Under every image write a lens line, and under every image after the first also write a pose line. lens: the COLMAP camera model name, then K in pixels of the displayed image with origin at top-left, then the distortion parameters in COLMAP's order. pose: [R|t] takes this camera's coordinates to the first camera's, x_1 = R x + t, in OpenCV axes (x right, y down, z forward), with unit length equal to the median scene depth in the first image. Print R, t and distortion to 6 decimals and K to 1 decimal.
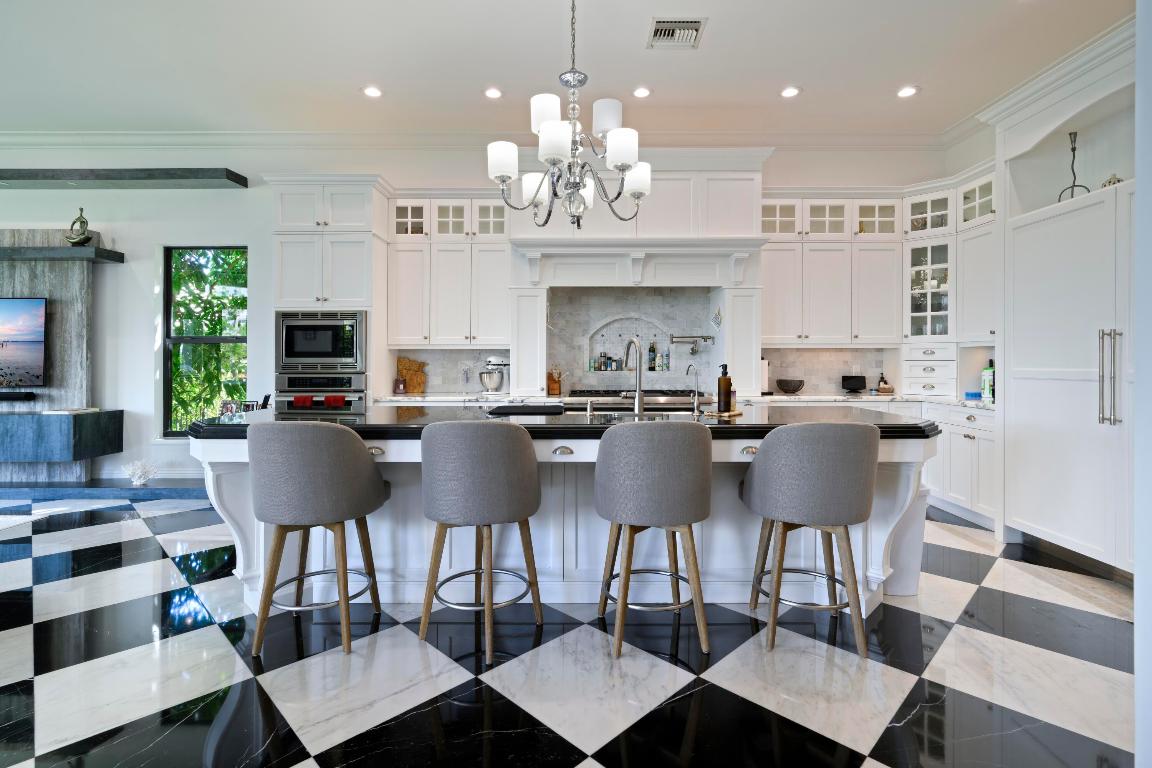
lens RADIAL K [[540.9, 0, 576.0], [0, 540.9, 357.0], [0, 0, 1]] dist [0.000125, 0.000075]
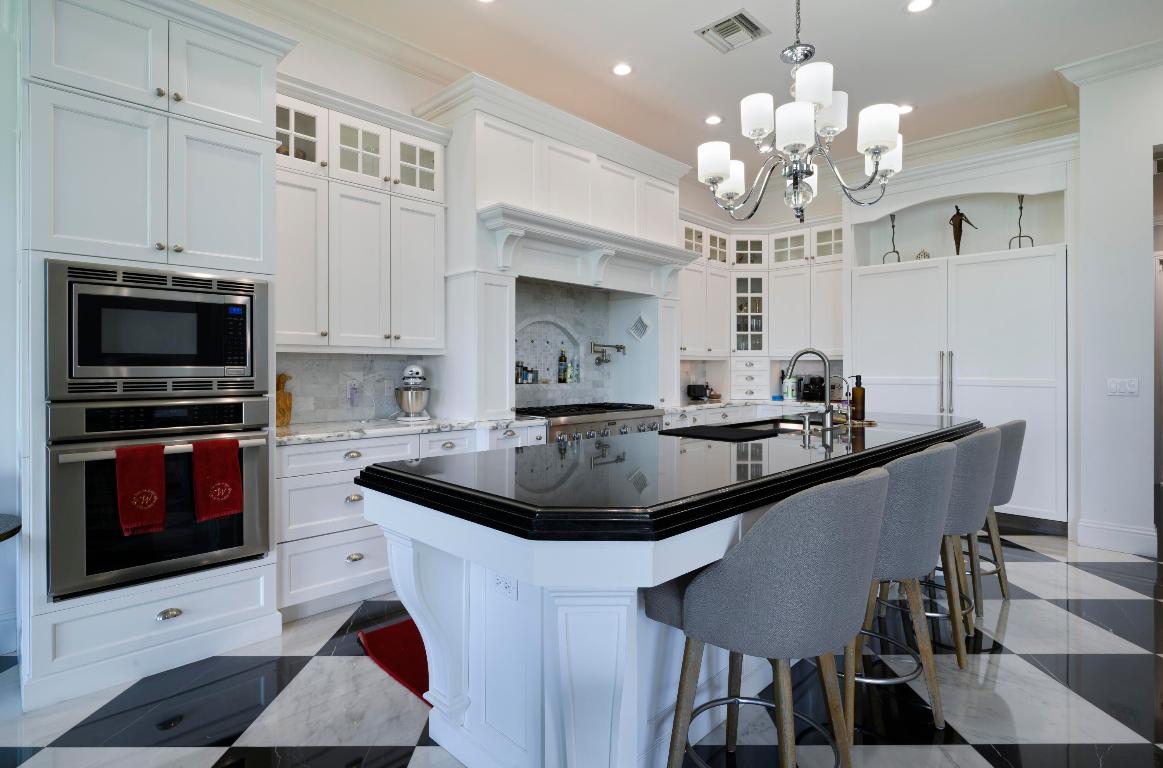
lens RADIAL K [[579.9, 0, 578.1], [0, 579.9, 367.5], [0, 0, 1]] dist [0.000901, 0.000173]
pose [[0.710434, 0.003468, 0.703755, -0.532719], [-0.004809, 0.999988, -0.000073, 0.000369], [-0.703747, -0.003332, 0.710443, 0.332514]]
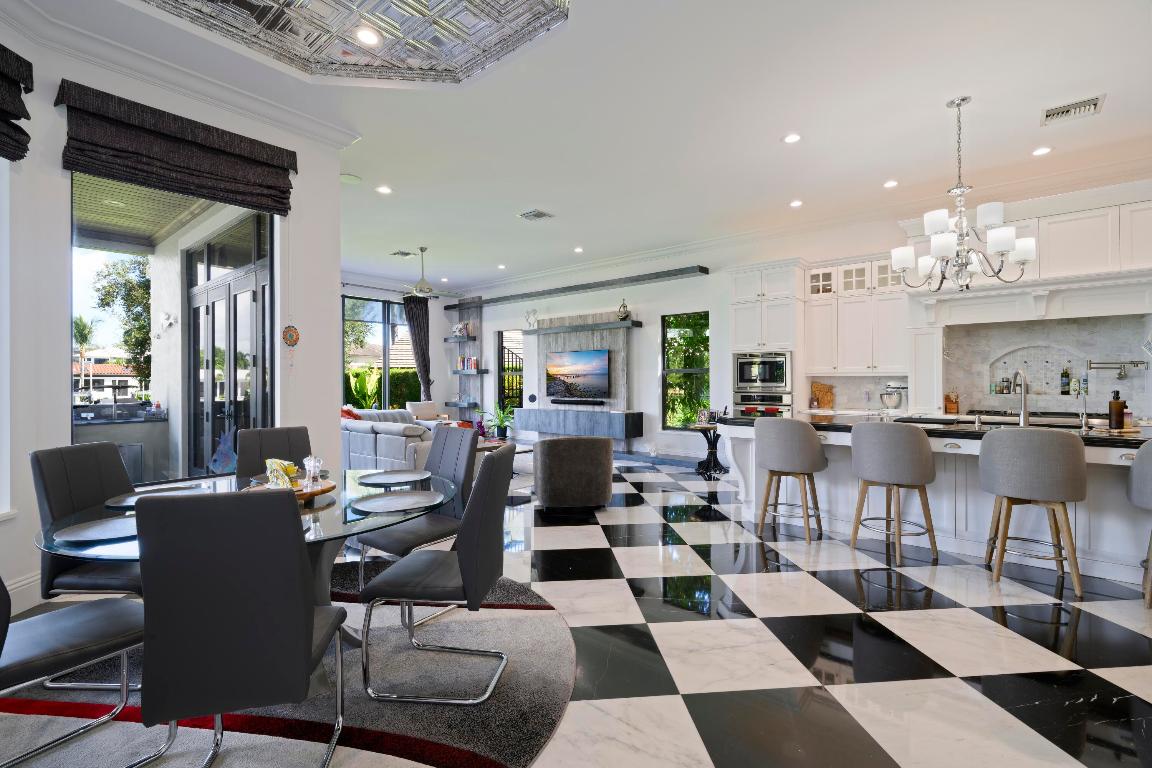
lens RADIAL K [[510.8, 0, 573.1], [0, 510.8, 373.7], [0, 0, 1]] dist [-0.001644, -0.000242]
pose [[0.768854, -0.009677, -0.639351, 0.039352], [0.006127, 0.999951, -0.007766, -0.014932], [0.639395, 0.002054, 0.768875, -0.417247]]
